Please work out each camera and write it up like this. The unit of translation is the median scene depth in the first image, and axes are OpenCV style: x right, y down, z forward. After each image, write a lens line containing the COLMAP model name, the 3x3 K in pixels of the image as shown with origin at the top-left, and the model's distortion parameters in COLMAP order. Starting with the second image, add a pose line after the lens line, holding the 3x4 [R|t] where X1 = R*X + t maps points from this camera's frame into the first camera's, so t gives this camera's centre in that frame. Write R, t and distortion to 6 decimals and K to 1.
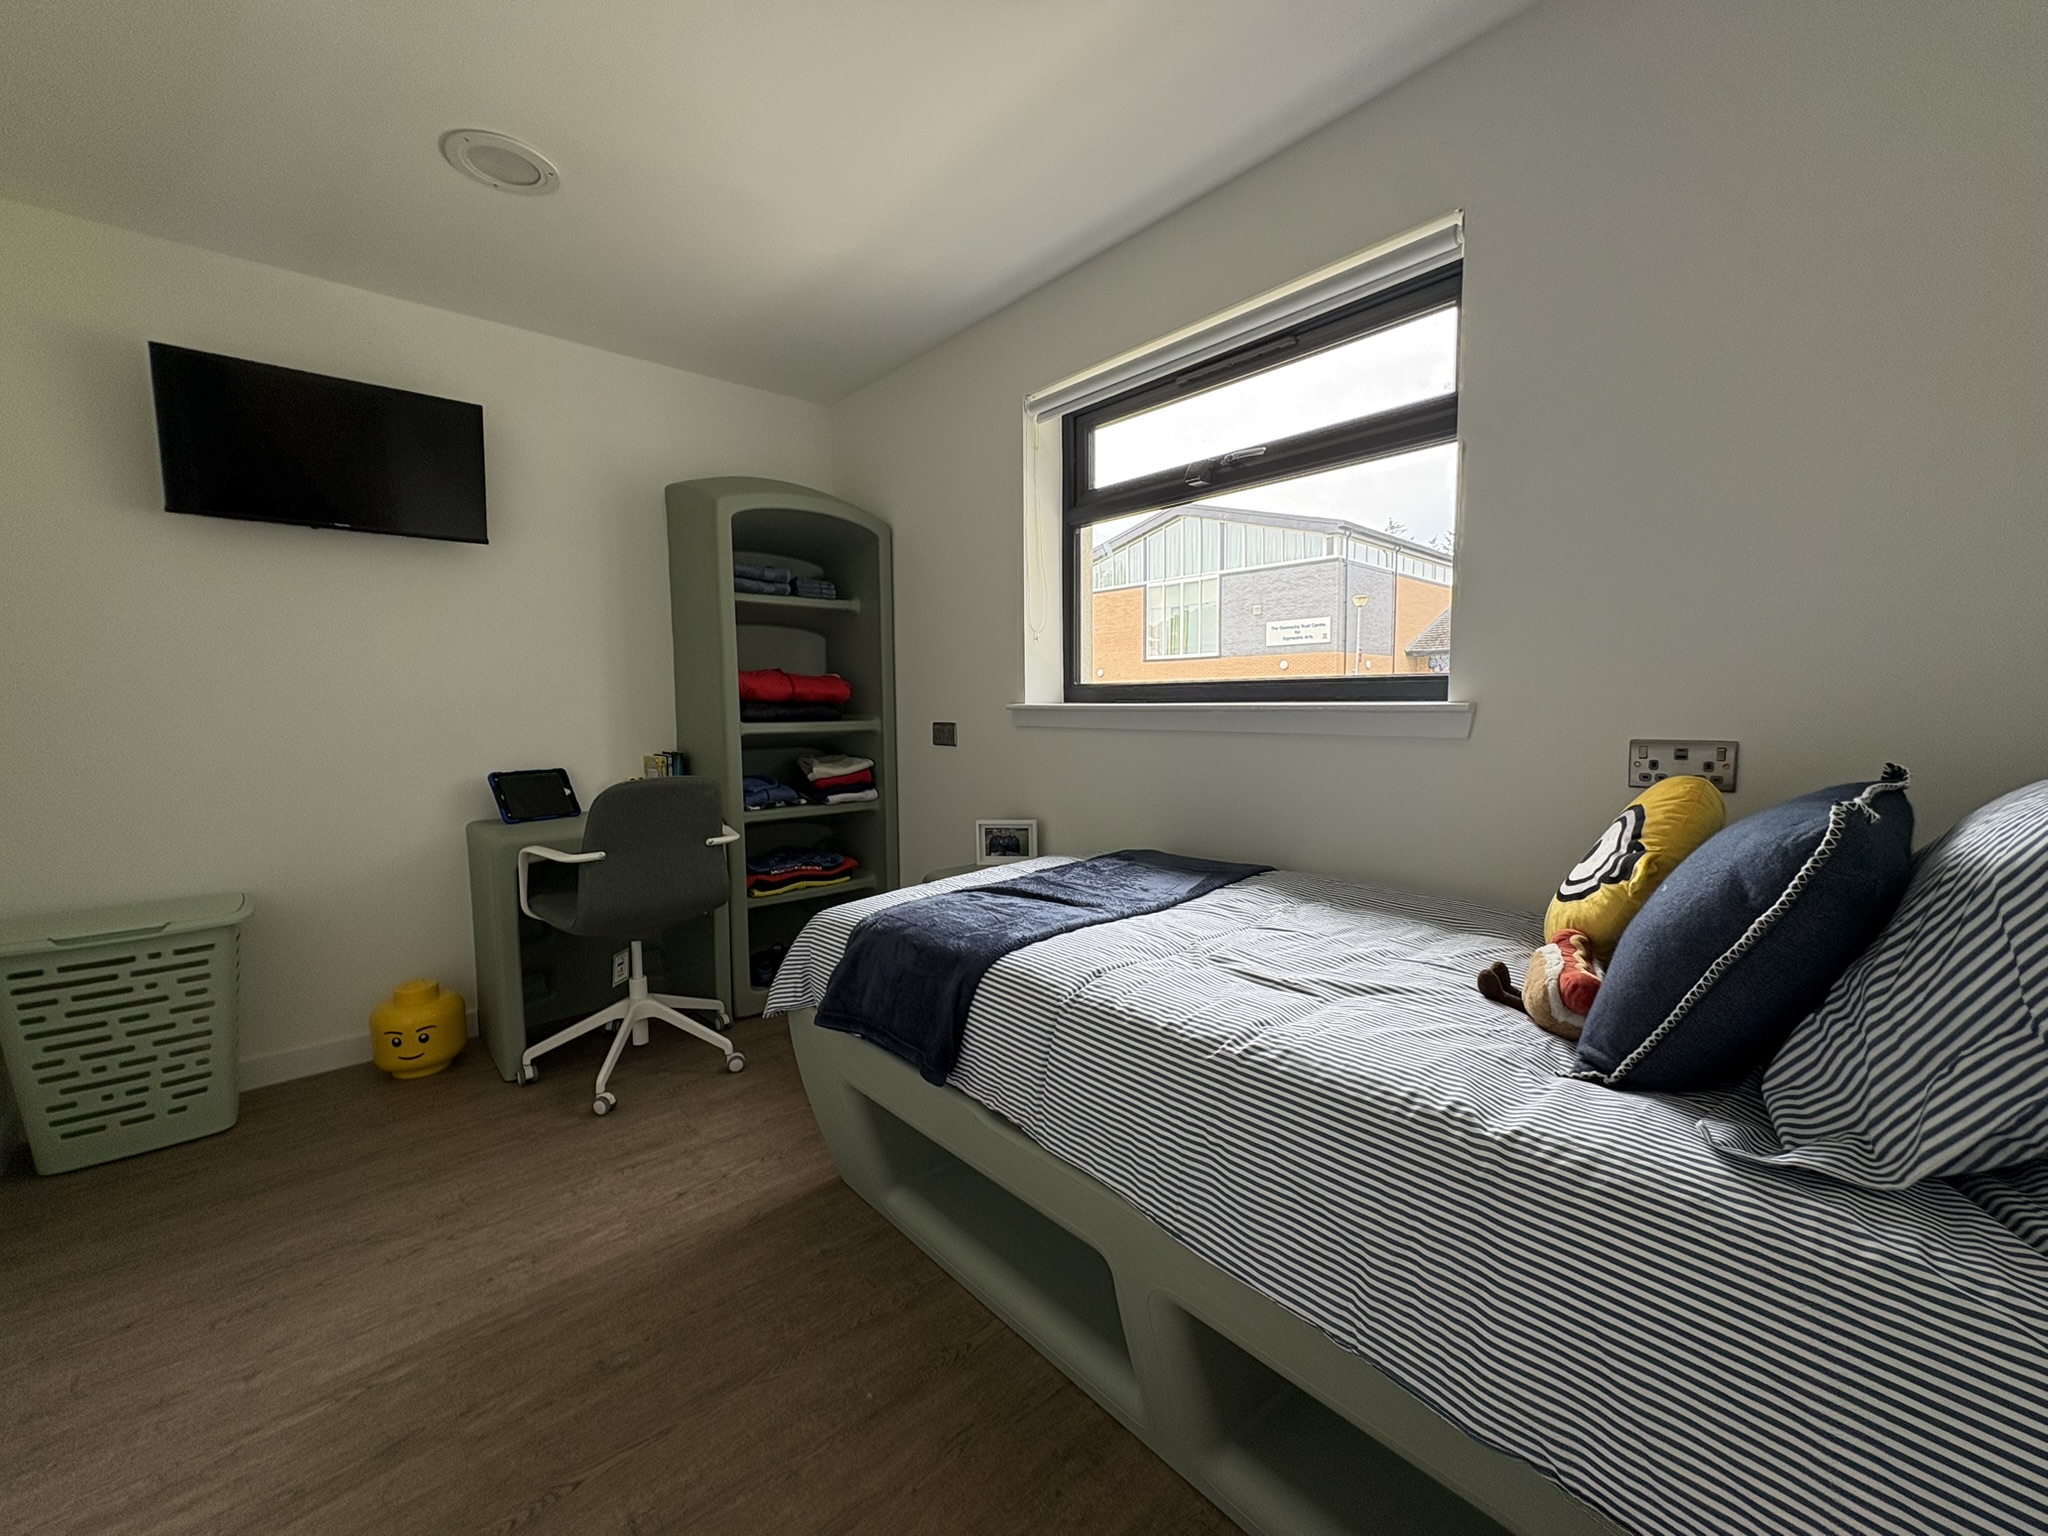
lens RADIAL K [[808.7, 0, 1018.0], [0, 808.7, 765.9], [0, 0, 1]] dist [-0.002967, 0.000134]
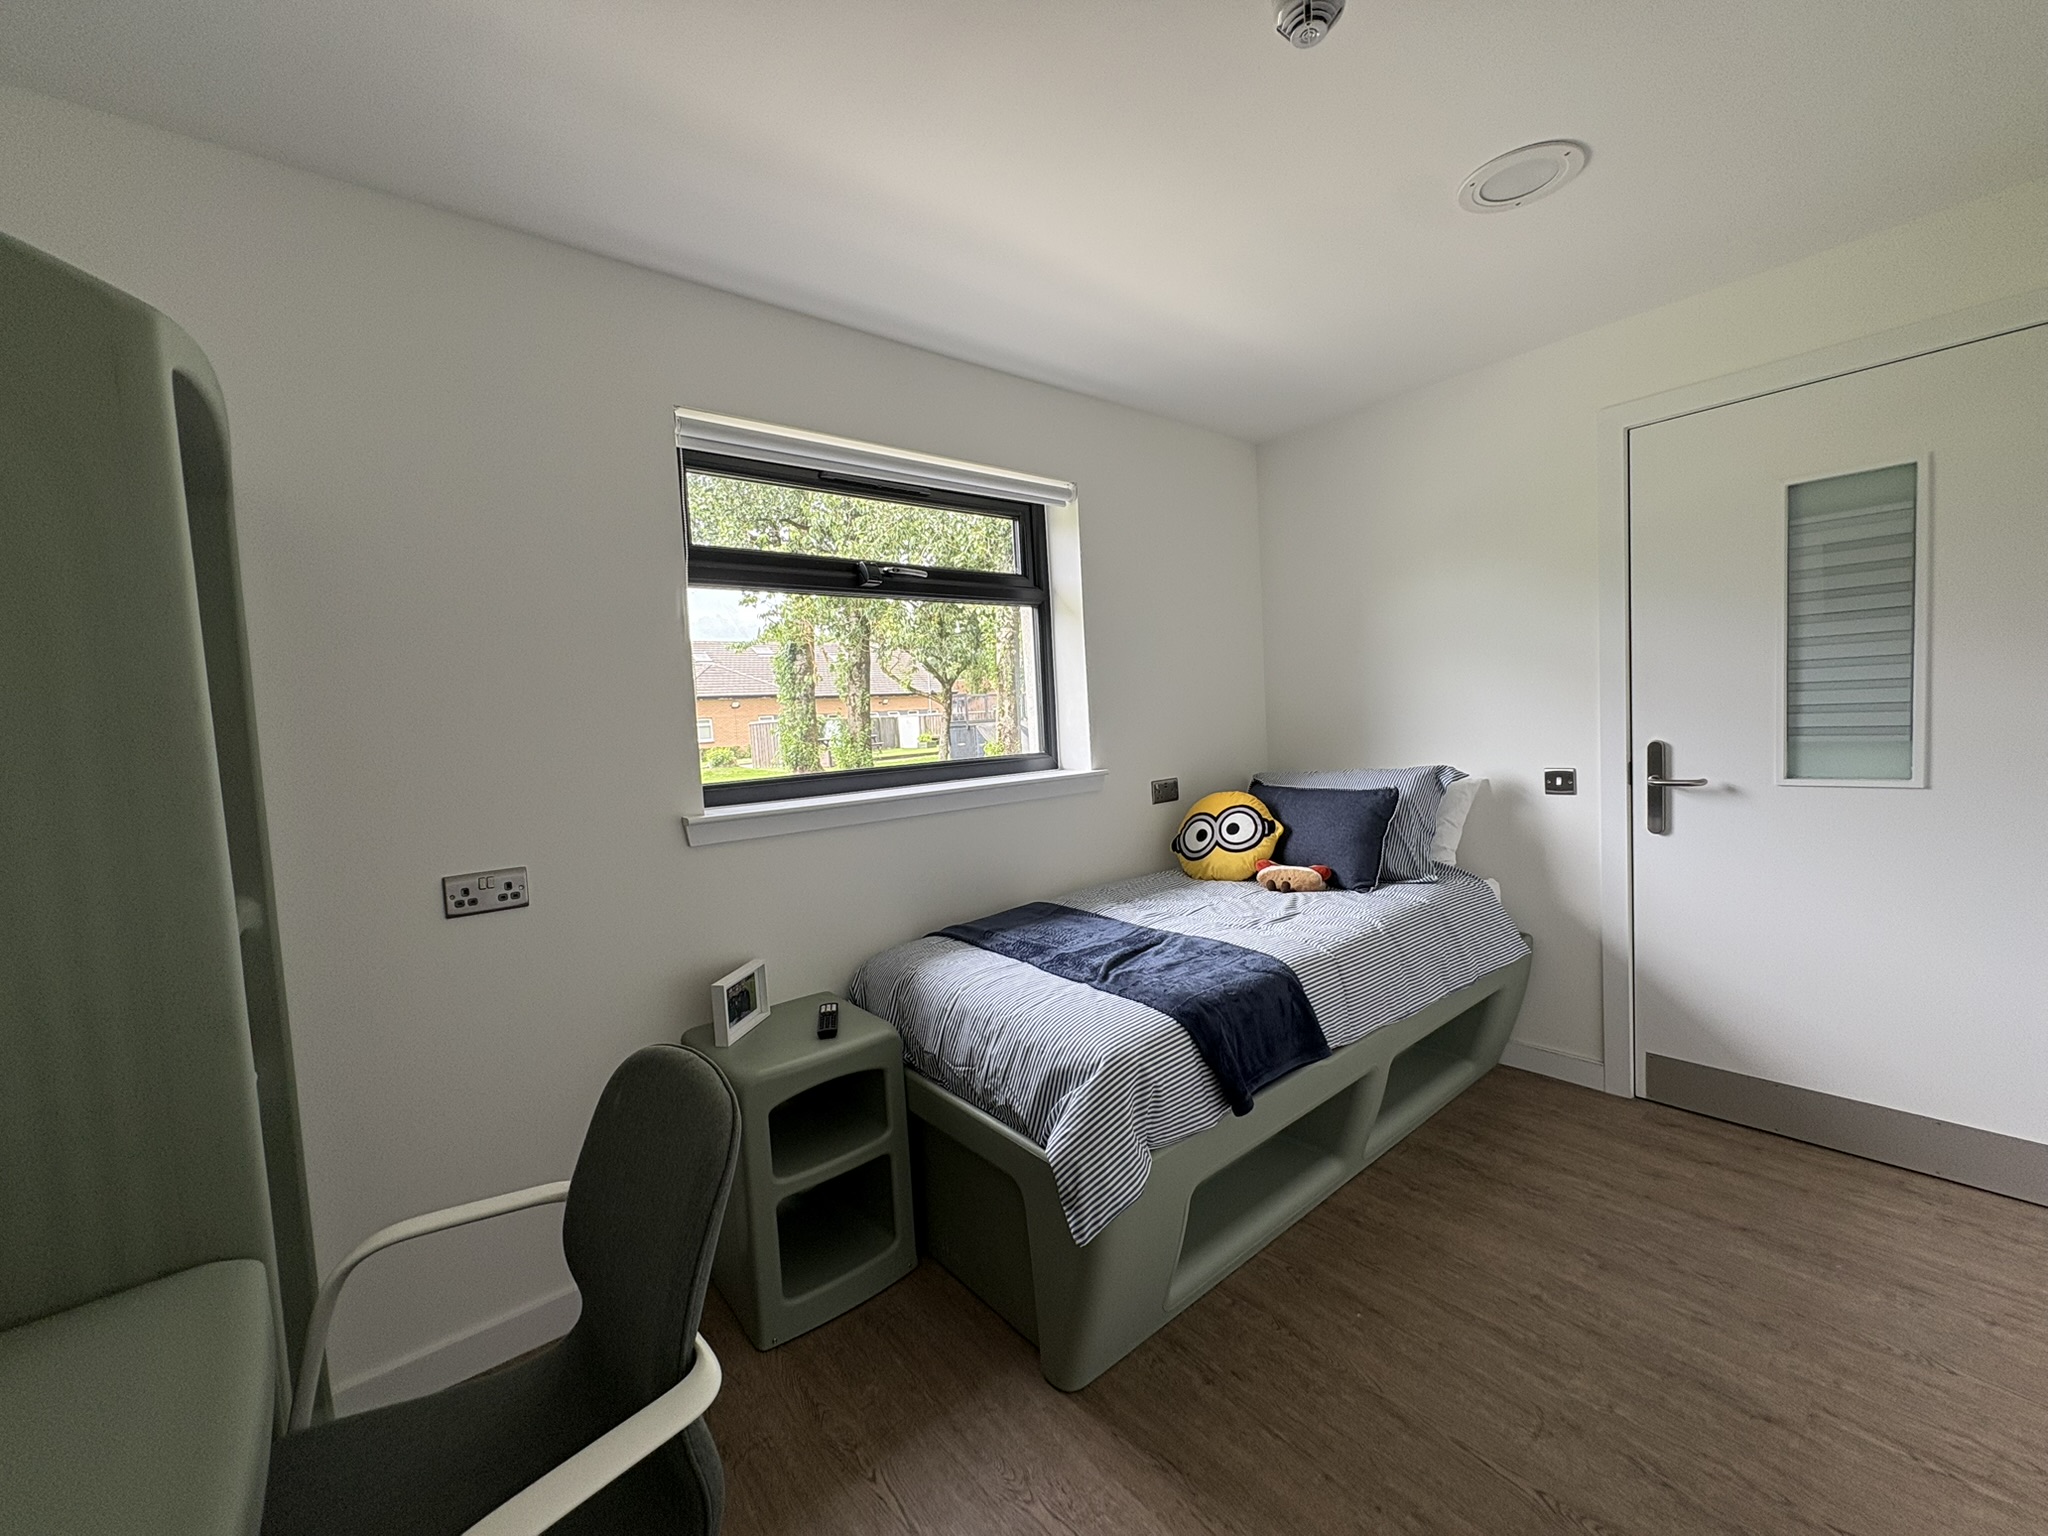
lens RADIAL K [[808.7, 0, 1016.6], [0, 808.7, 774.8], [0, 0, 1]] dist [-0.002967, 0.000134]
pose [[0.040016, -0.064558, 0.997111, -0.679168], [0.133025, 0.989372, 0.058718, -0.114221], [-0.990305, 0.130291, 0.048178, 0.637522]]
